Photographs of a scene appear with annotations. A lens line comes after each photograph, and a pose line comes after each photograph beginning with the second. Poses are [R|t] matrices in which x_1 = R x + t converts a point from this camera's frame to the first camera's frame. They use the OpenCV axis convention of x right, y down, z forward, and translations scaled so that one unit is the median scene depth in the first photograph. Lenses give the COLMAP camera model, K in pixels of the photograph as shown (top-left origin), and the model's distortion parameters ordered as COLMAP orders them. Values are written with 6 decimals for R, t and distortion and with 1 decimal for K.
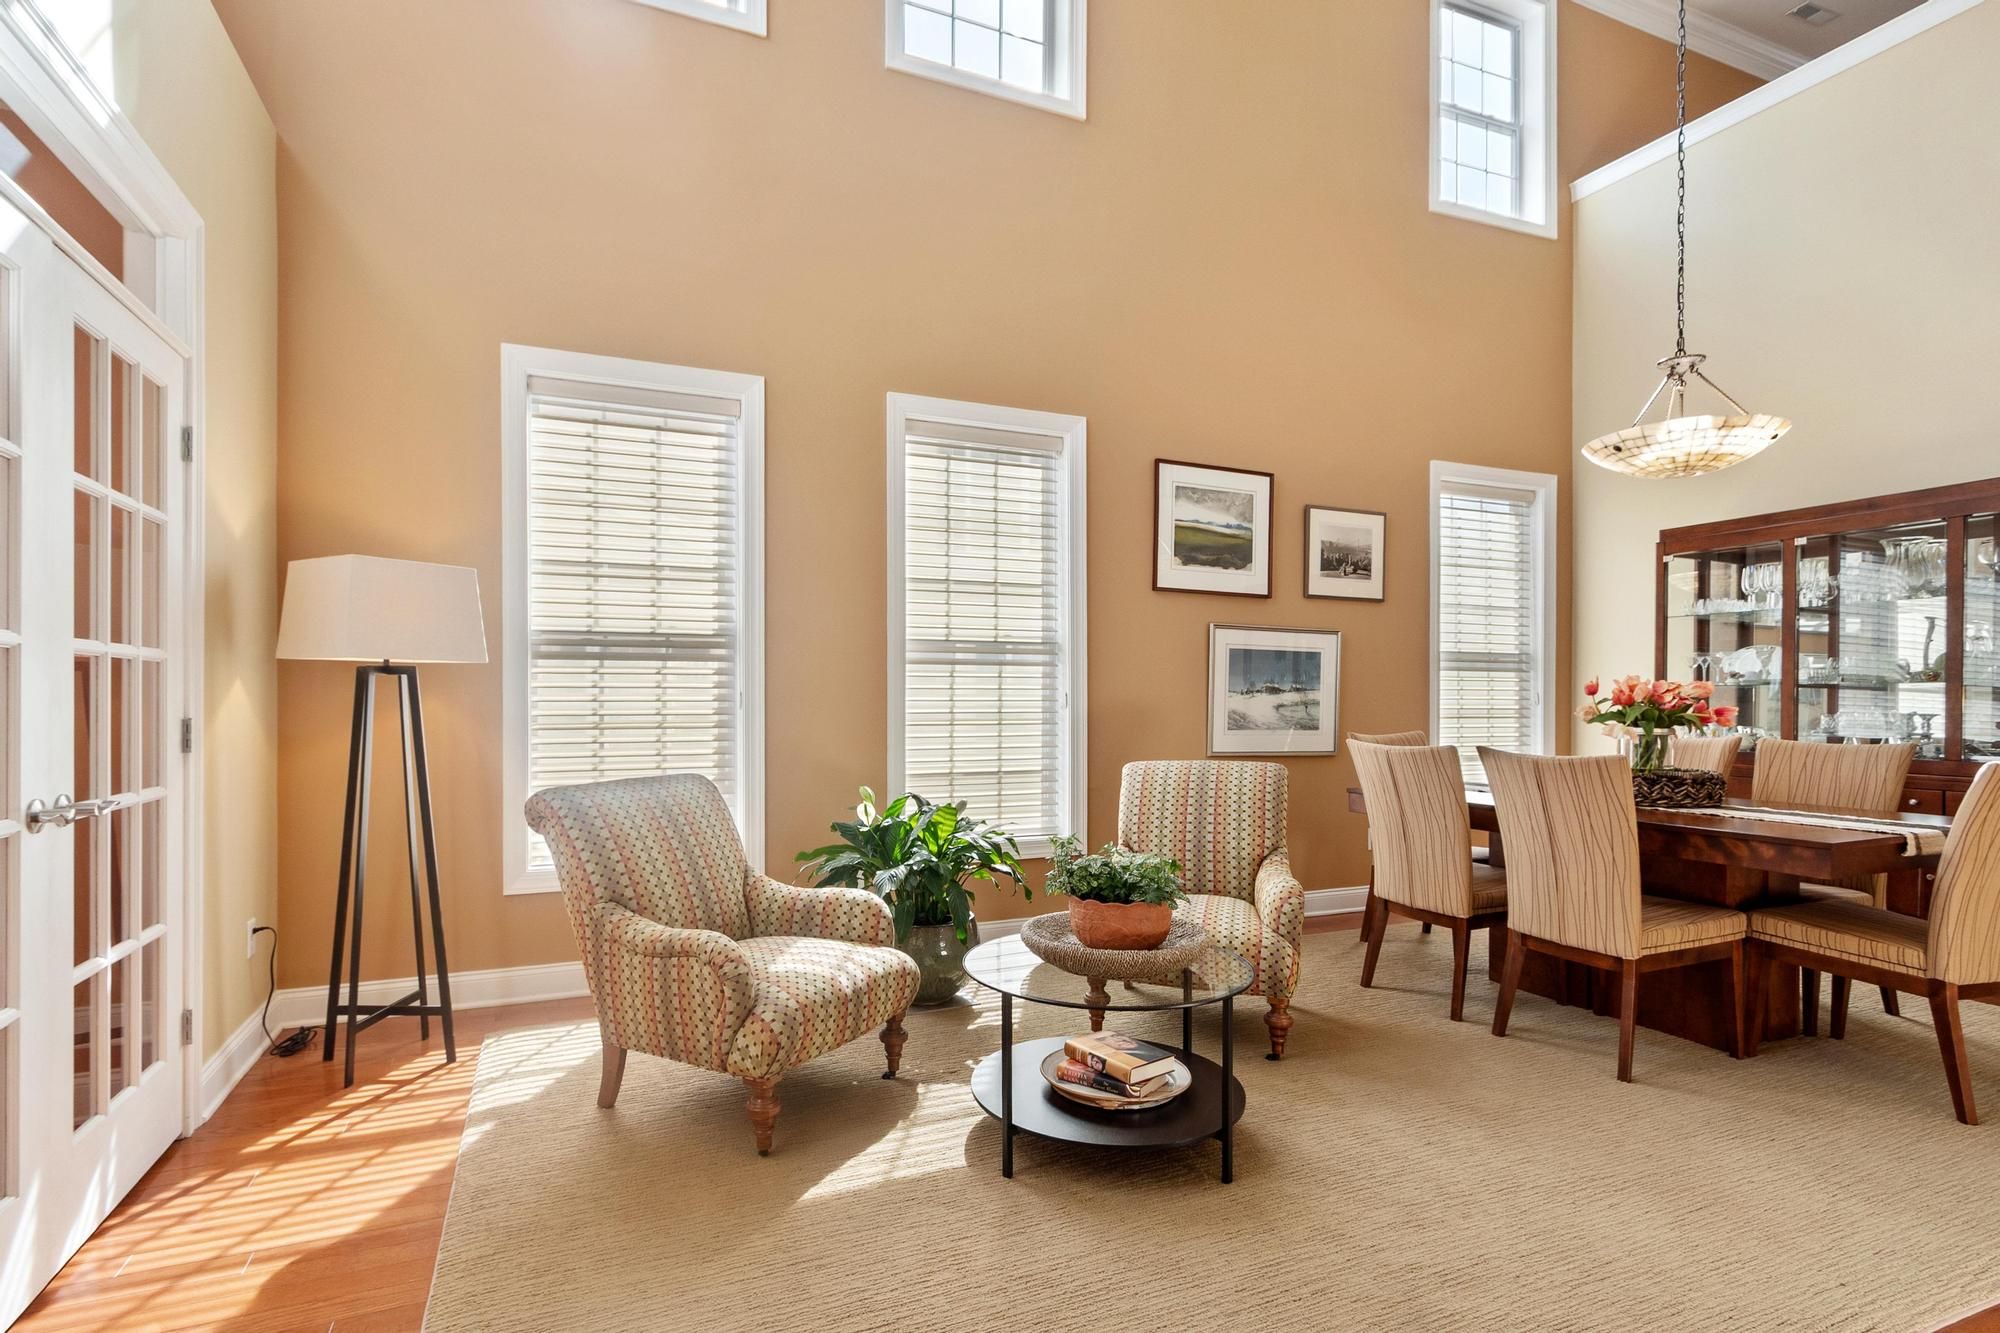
lens RADIAL K [[971.7, 0, 959.8], [0, 971.7, 702.7], [0, 0, 1]] dist [0.008744, -0.000488]
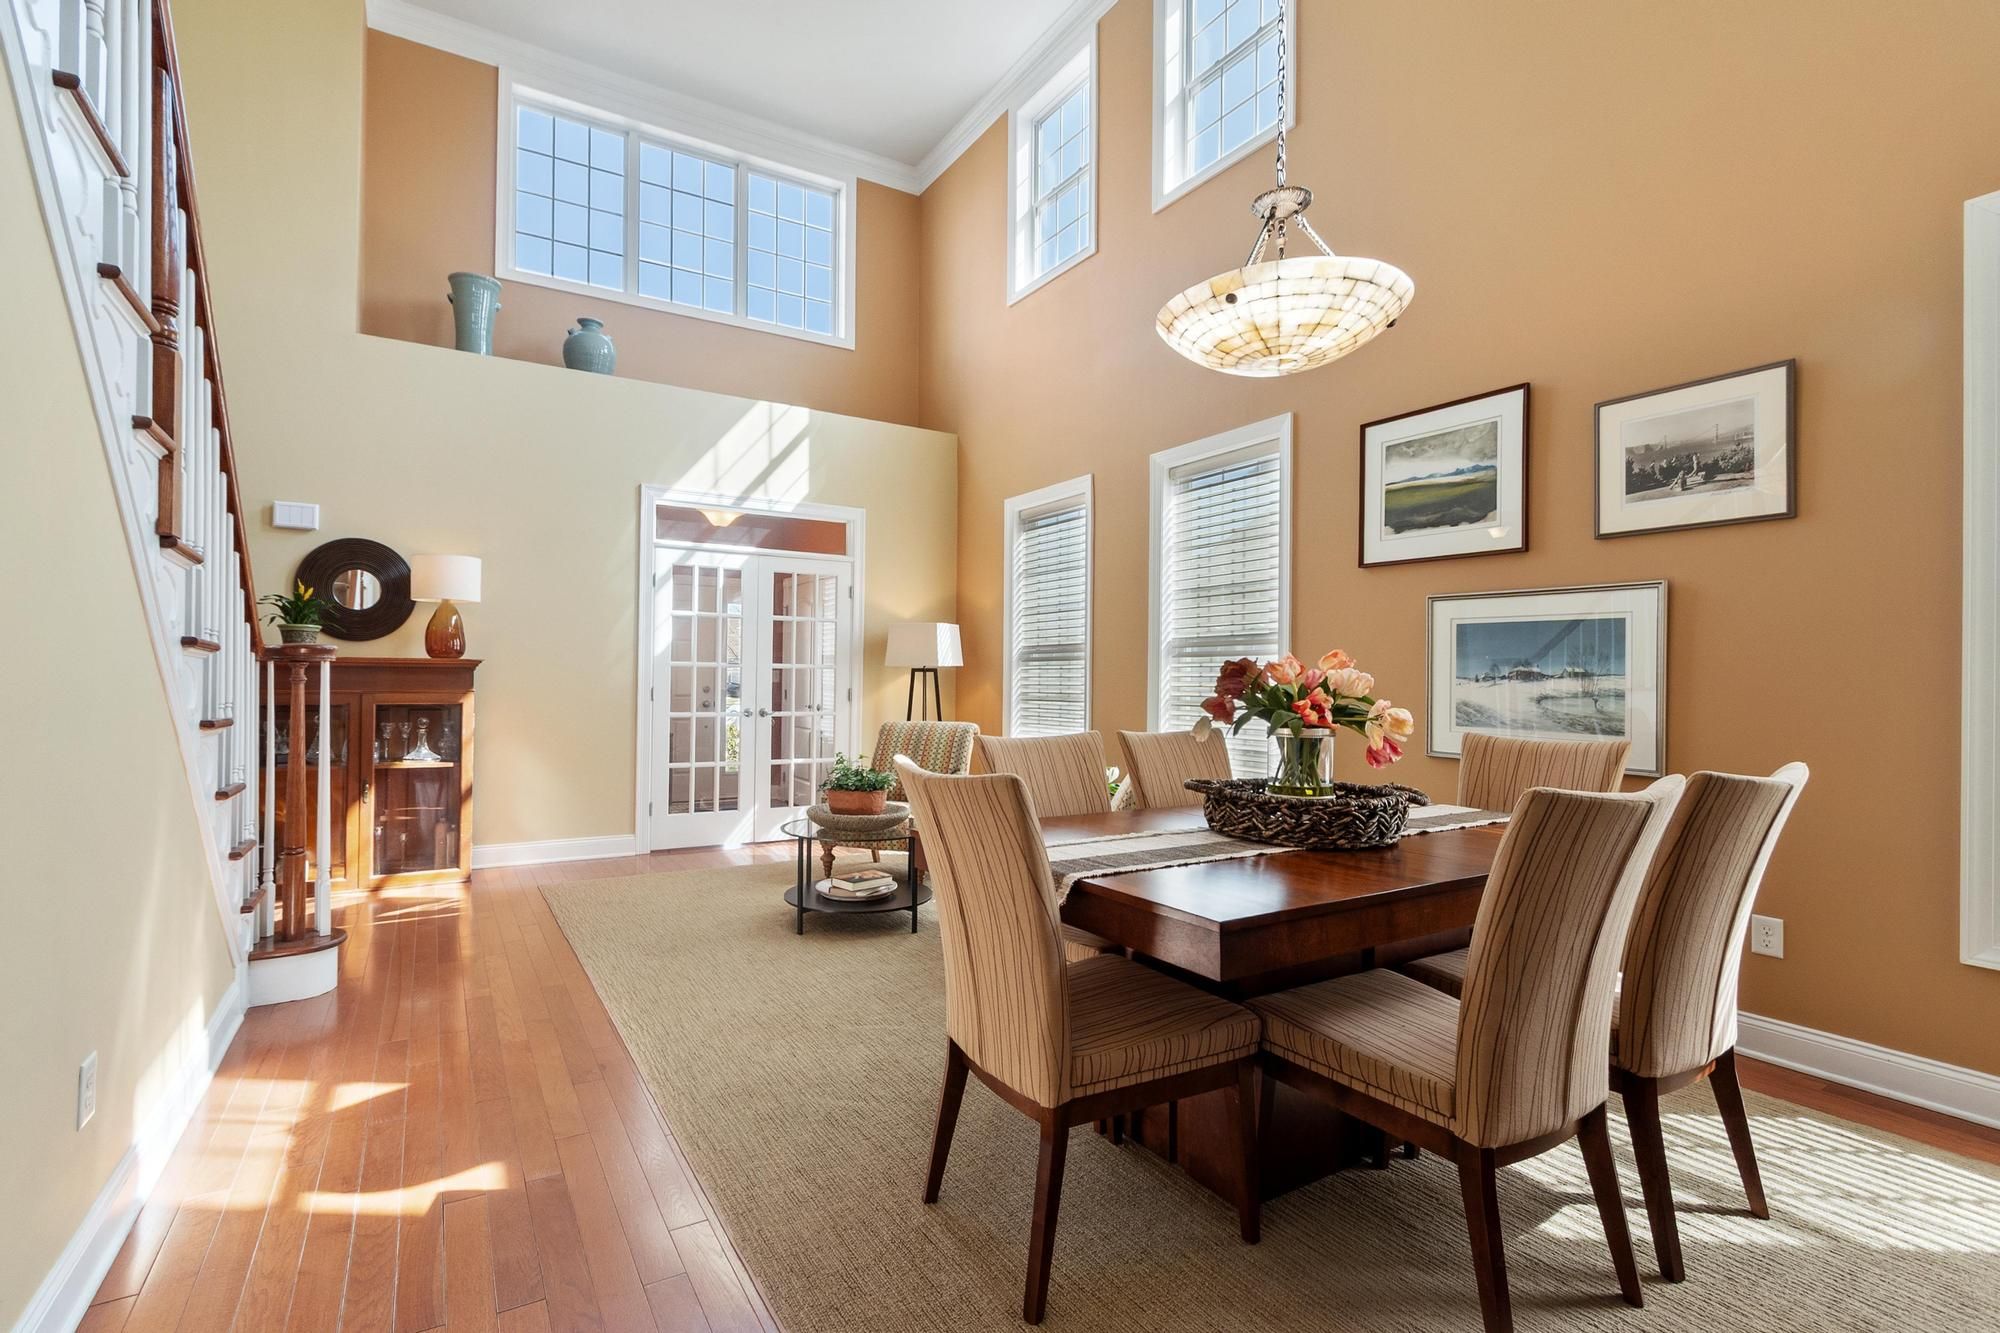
lens RADIAL K [[893.6, 0, 950.7], [0, 893.6, 667.8], [0, 0, 1]] dist [0.002748, -0.000362]
pose [[0.136724, -0.015475, -0.990488, 0.960019], [-0.012483, 0.999772, -0.017343, -0.001846], [0.990530, 0.014736, 0.136500, 0.491541]]
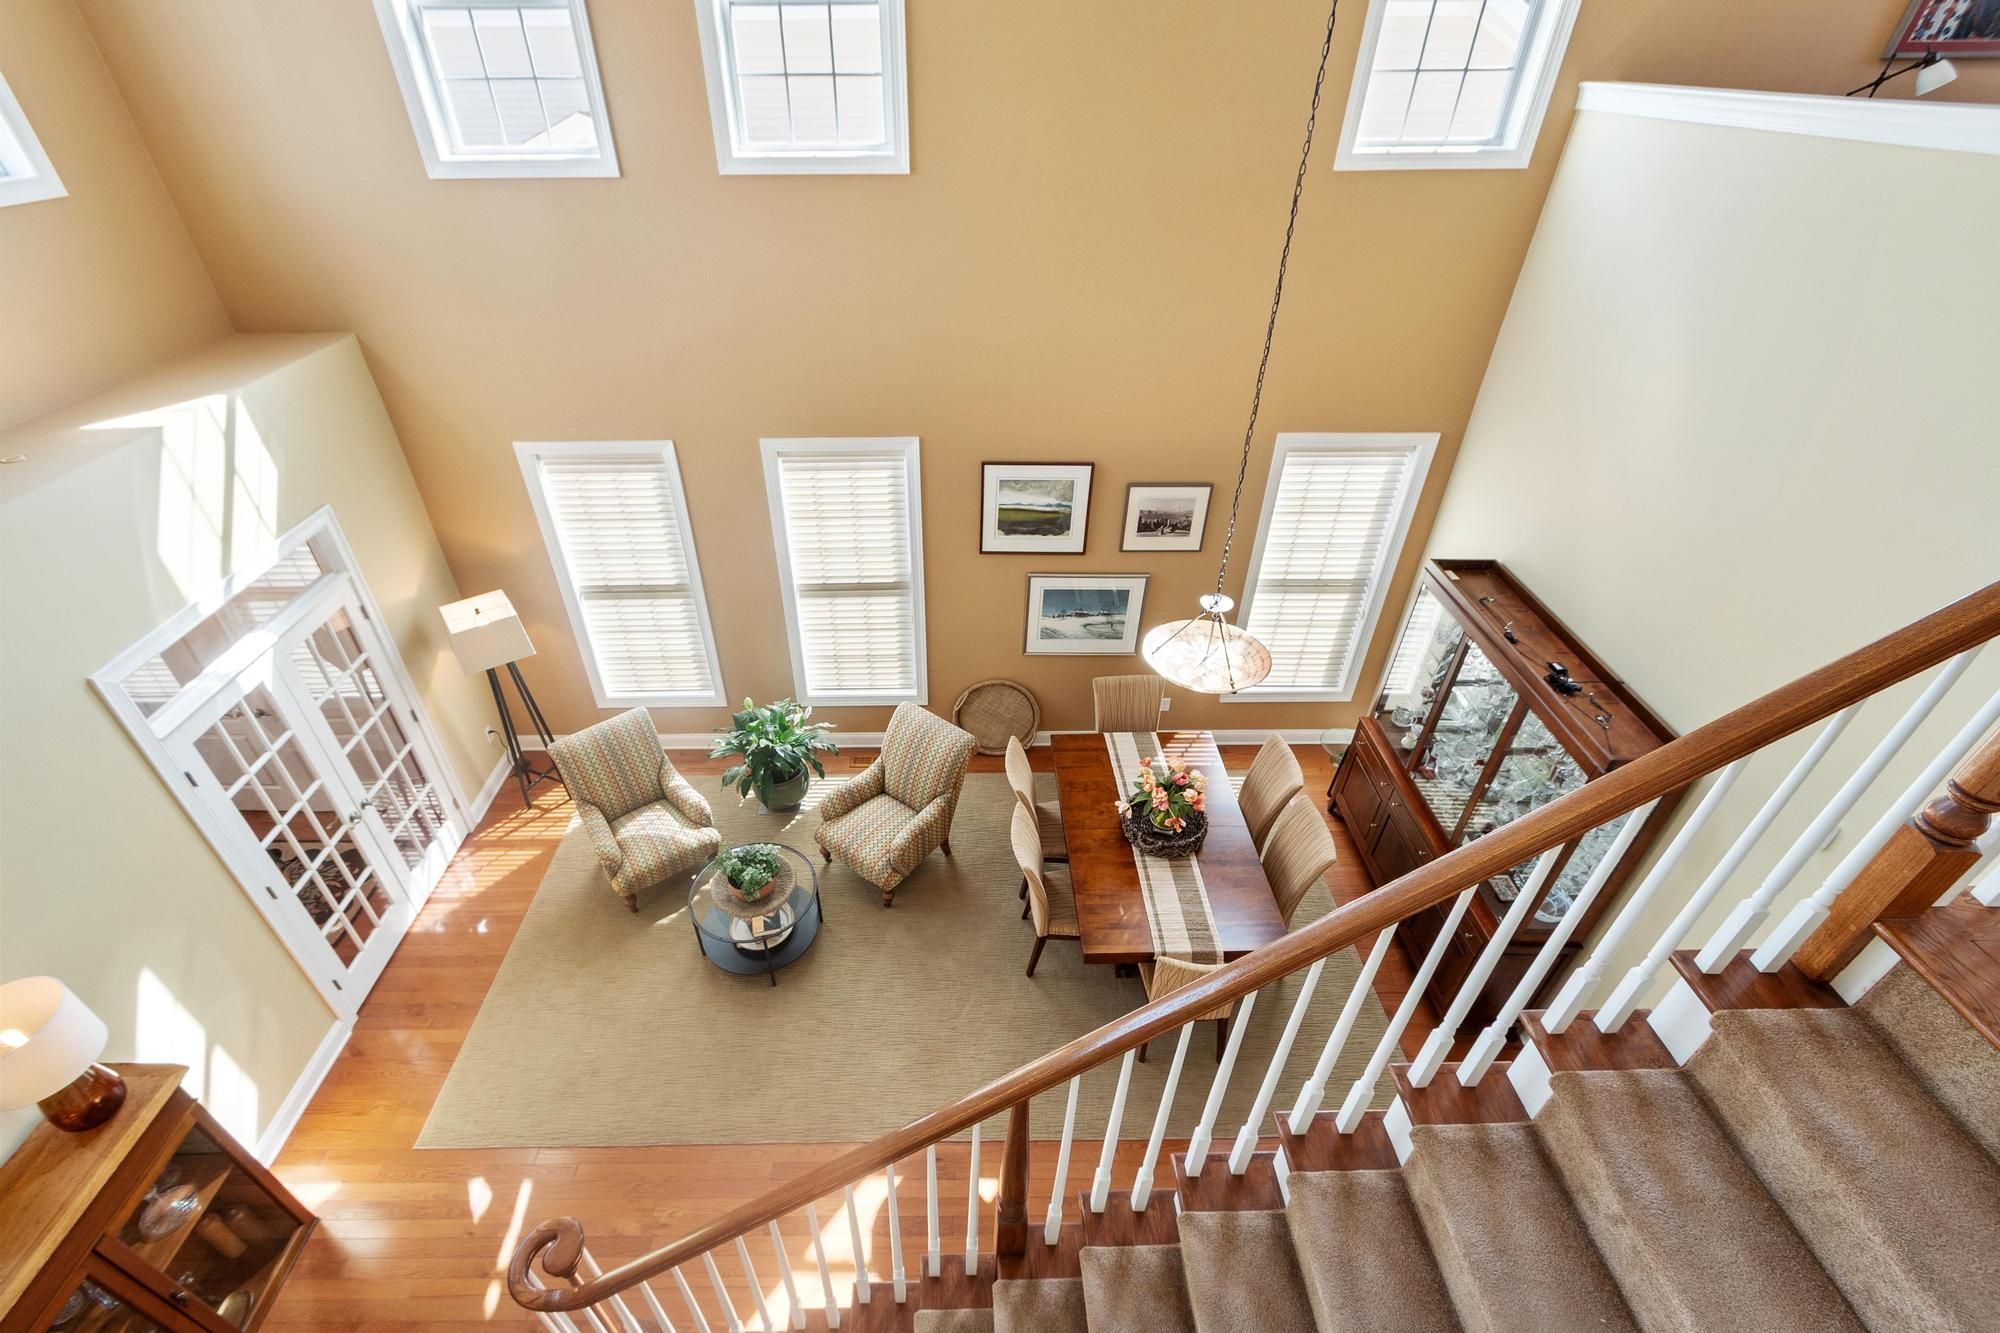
lens RADIAL K [[893.6, 0, 956.8], [0, 893.6, 682.0], [0, 0, 1]] dist [0.002748, -0.000362]
pose [[0.924751, 0.218414, -0.311660, 0.587591], [0.009002, 0.806138, 0.591659, -0.697106], [0.380467, -0.549942, 0.743511, -0.044235]]
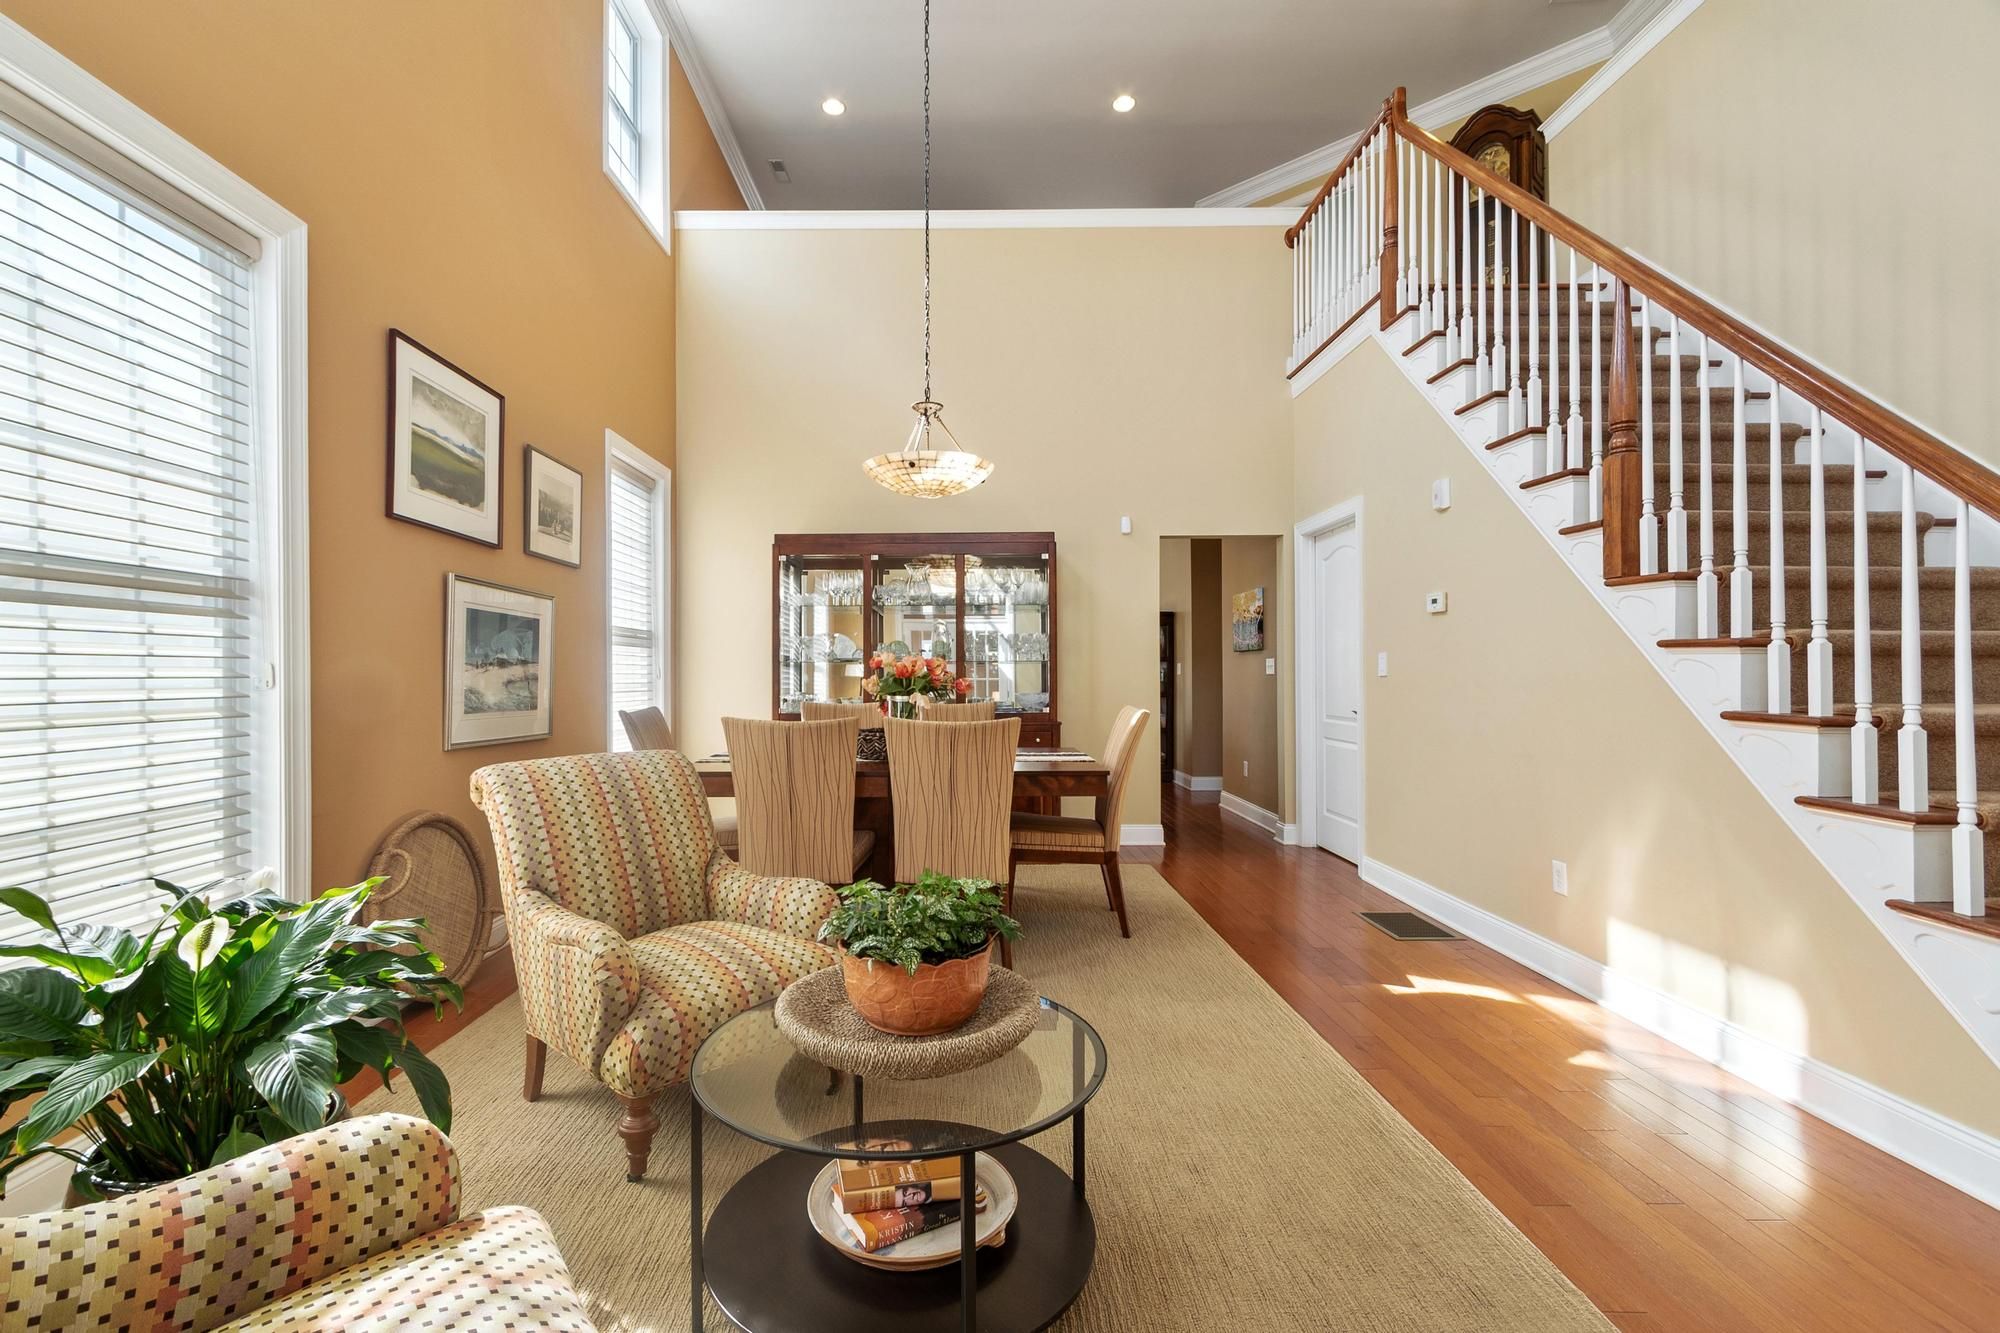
lens RADIAL K [[893.6, 0, 965.3], [0, 893.6, 665.0], [0, 0, 1]] dist [0.002748, -0.000362]
pose [[0.384777, 0.004807, 0.922997, -0.225511], [0.006915, 0.999943, -0.008091, -0.002284], [-0.922984, 0.009495, 0.384722, 0.368322]]
